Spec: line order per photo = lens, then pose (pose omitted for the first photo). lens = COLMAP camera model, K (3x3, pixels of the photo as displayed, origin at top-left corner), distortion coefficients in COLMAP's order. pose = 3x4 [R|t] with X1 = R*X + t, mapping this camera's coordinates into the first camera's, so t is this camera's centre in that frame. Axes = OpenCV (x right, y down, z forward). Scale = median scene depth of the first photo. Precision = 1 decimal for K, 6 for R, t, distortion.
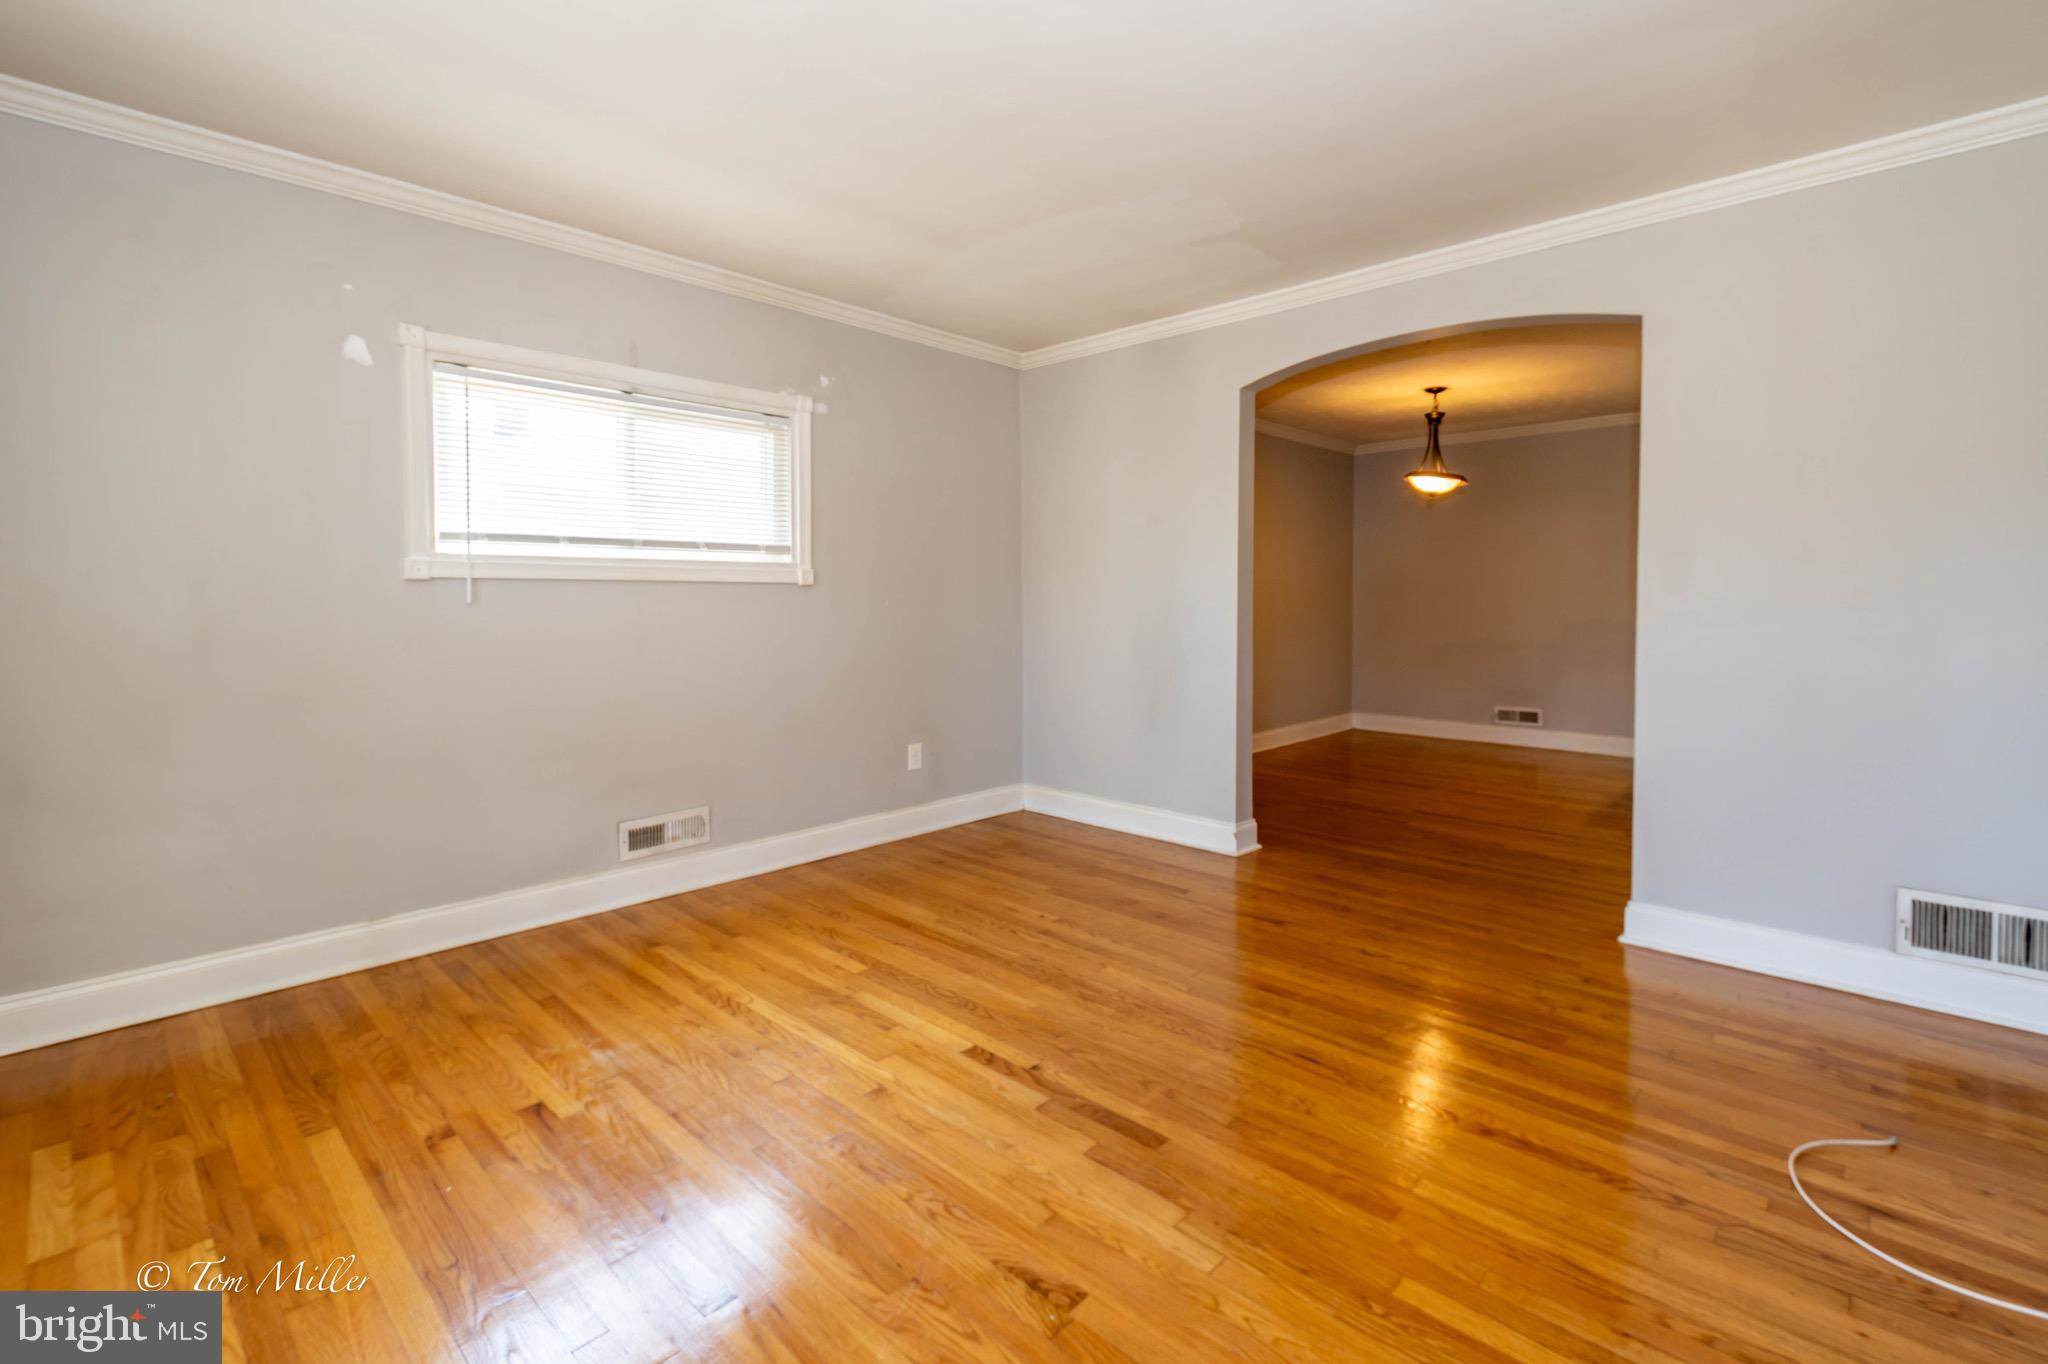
lens RADIAL K [[919.2, 0, 1024.6], [0, 919.2, 604.9], [0, 0, 1]] dist [0.005649, -0.004428]
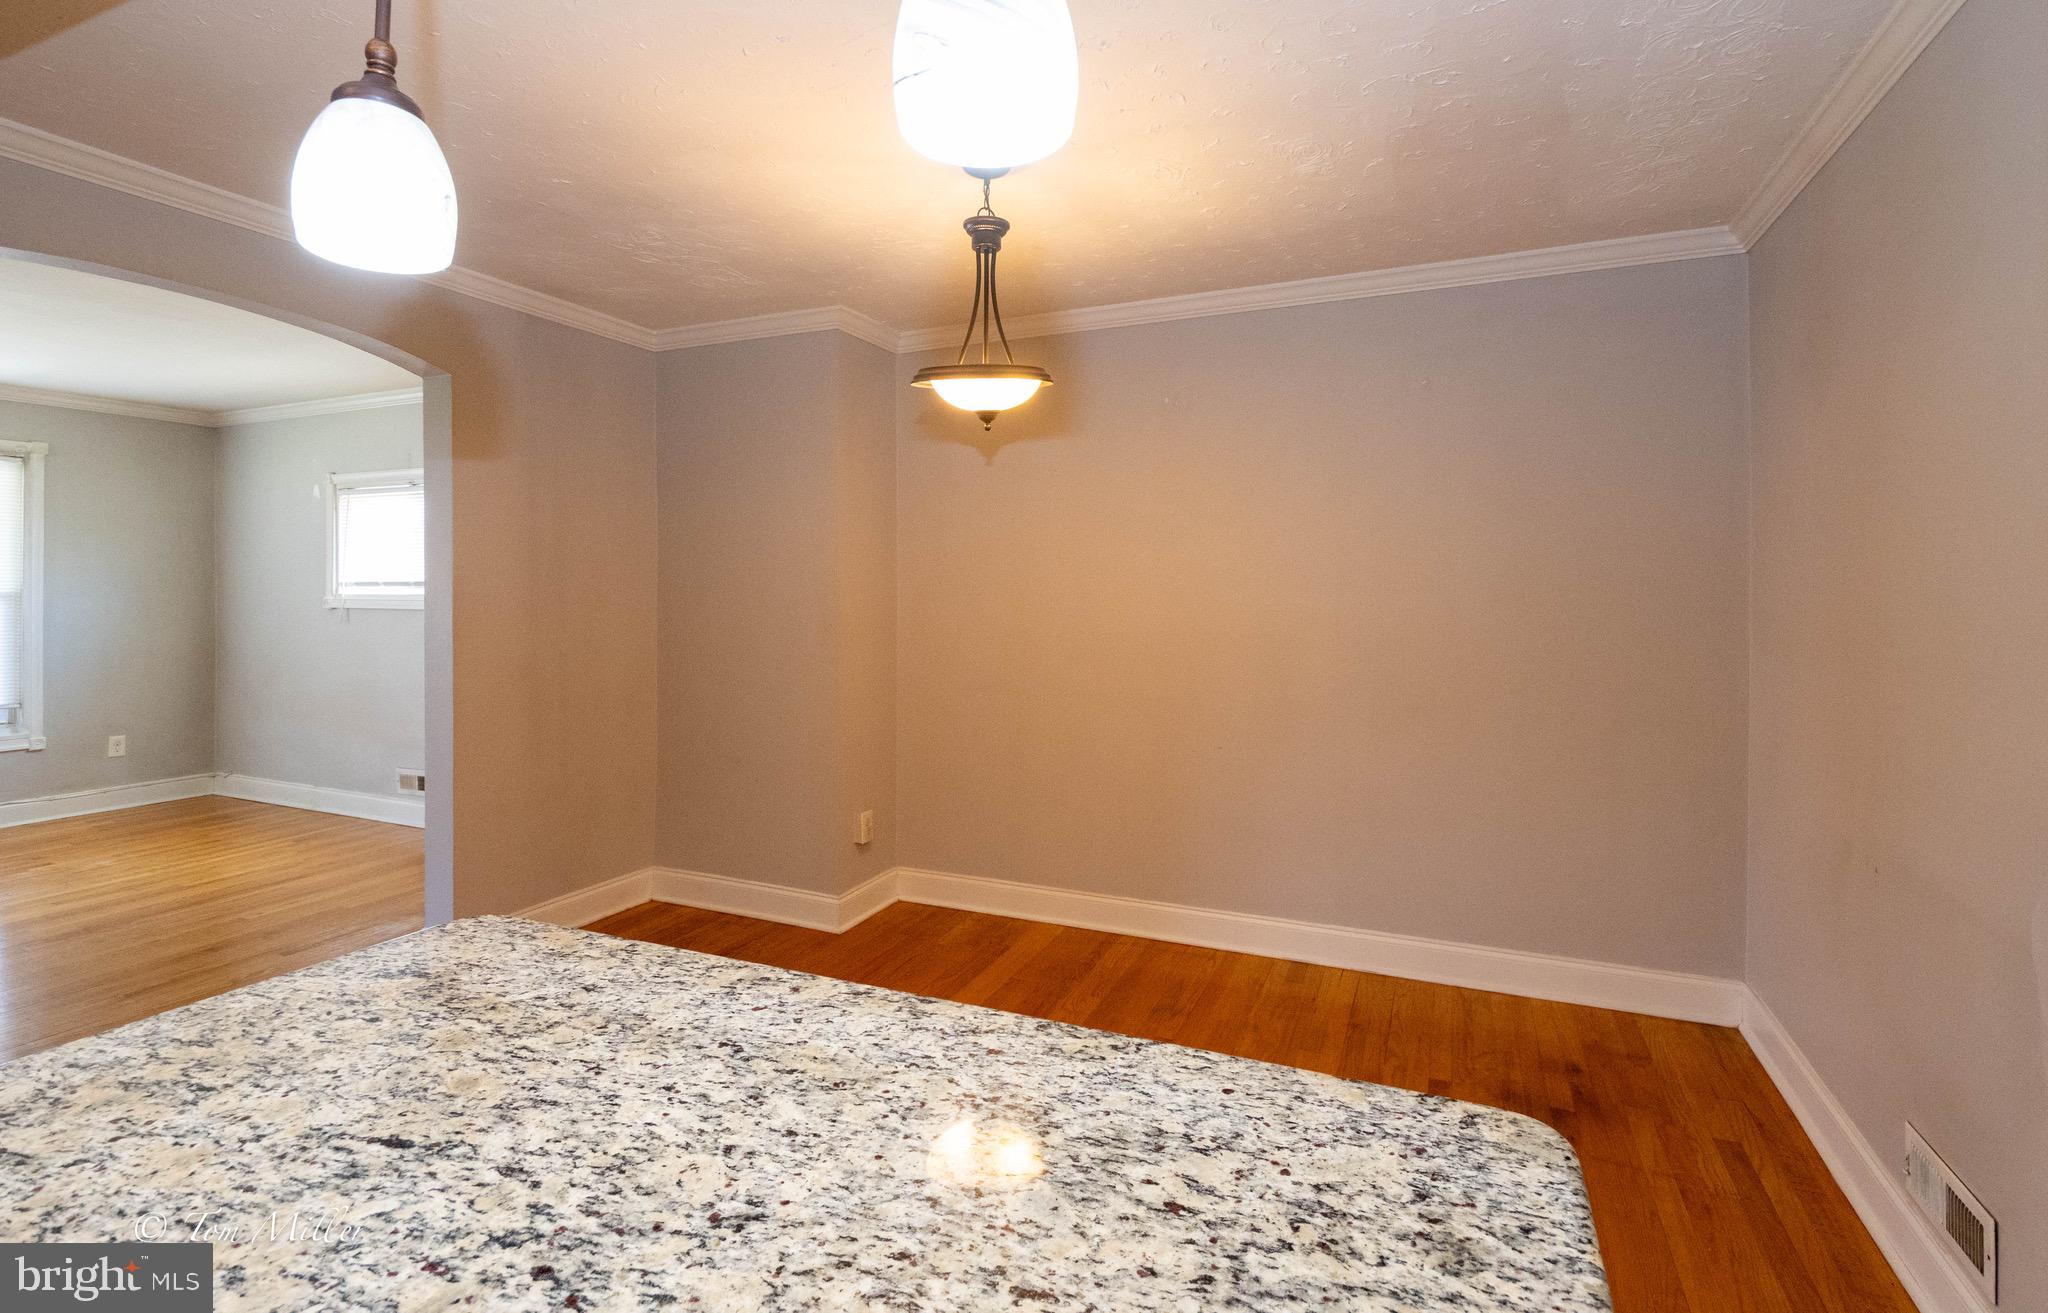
lens RADIAL K [[957.4, 0, 1021.4], [0, 957.4, 582.4], [0, 0, 1]] dist [0.000901, -0.000666]
pose [[0.325295, -0.004787, -0.945601, 1.754146], [-0.007963, 0.999938, -0.007801, -0.083088], [0.945579, 0.010068, 0.325236, 1.831285]]
